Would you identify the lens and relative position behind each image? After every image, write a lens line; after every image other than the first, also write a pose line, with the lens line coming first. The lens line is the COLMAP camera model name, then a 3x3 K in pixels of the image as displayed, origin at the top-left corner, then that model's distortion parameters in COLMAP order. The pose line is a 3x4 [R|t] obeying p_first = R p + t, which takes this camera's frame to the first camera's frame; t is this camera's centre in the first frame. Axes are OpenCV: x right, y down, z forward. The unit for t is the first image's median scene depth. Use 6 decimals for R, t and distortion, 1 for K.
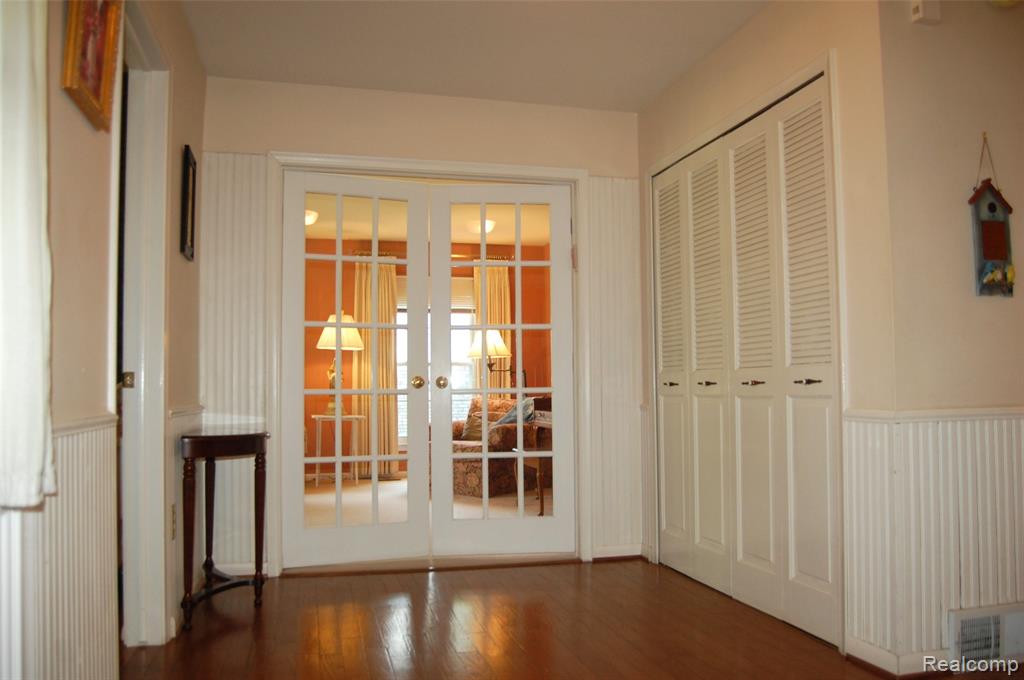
lens RADIAL K [[805.7, 0, 517.3], [0, 805.7, 350.2], [0, 0, 1]] dist [-0.090487, 0.035994]
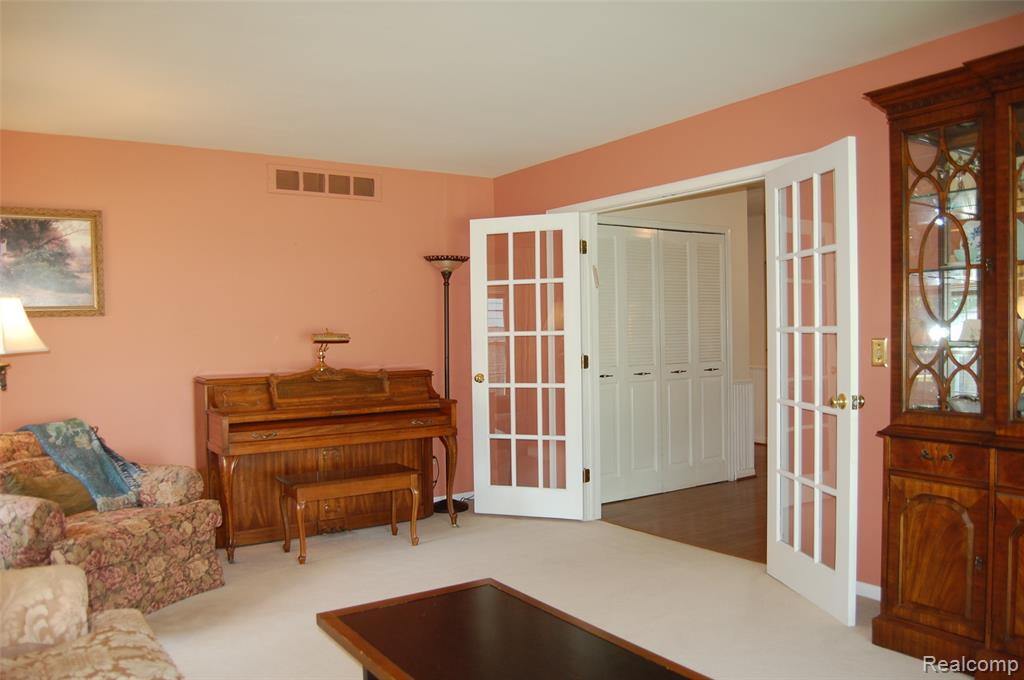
lens RADIAL K [[805.7, 0, 515.5], [0, 805.7, 351.0], [0, 0, 1]] dist [-0.090487, 0.035994]
pose [[-0.327204, -0.009110, 0.944910, -0.682589], [-0.022785, 0.999739, 0.001749, 0.000337], [-0.944679, -0.020958, -0.327326, 0.999039]]
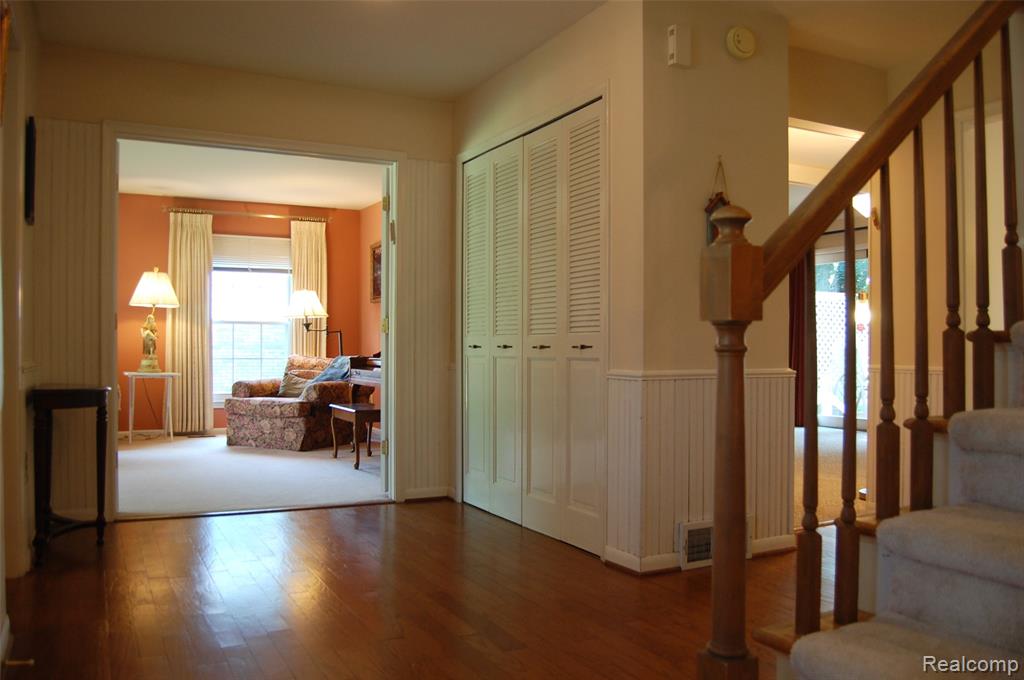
lens RADIAL K [[805.7, 0, 513.9], [0, 805.7, 346.0], [0, 0, 1]] dist [-0.090487, 0.035994]
pose [[0.974080, 0.012037, 0.225883, -0.007861], [-0.022205, 0.998848, 0.042528, -0.004548], [-0.225111, -0.046441, 0.973226, -0.070051]]
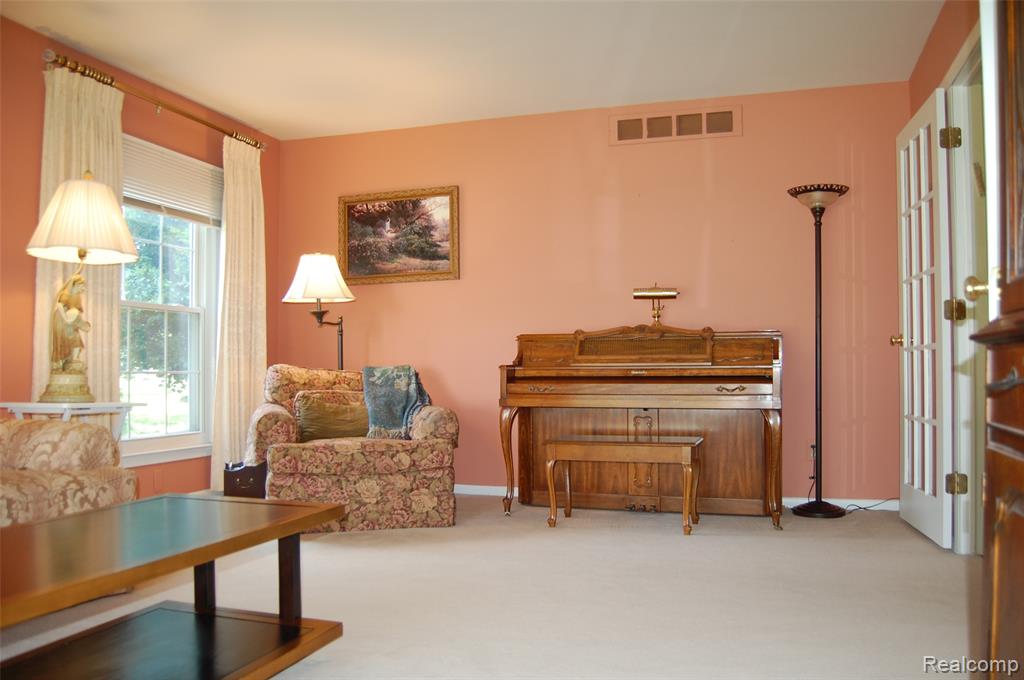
lens RADIAL K [[805.7, 0, 514.6], [0, 805.7, 350.1], [0, 0, 1]] dist [-0.090487, 0.035994]
pose [[0.543968, 0.027900, 0.838642, -0.536228], [-0.038554, 0.999223, -0.008236, 0.052872], [-0.838220, -0.027853, 0.544621, 0.637074]]
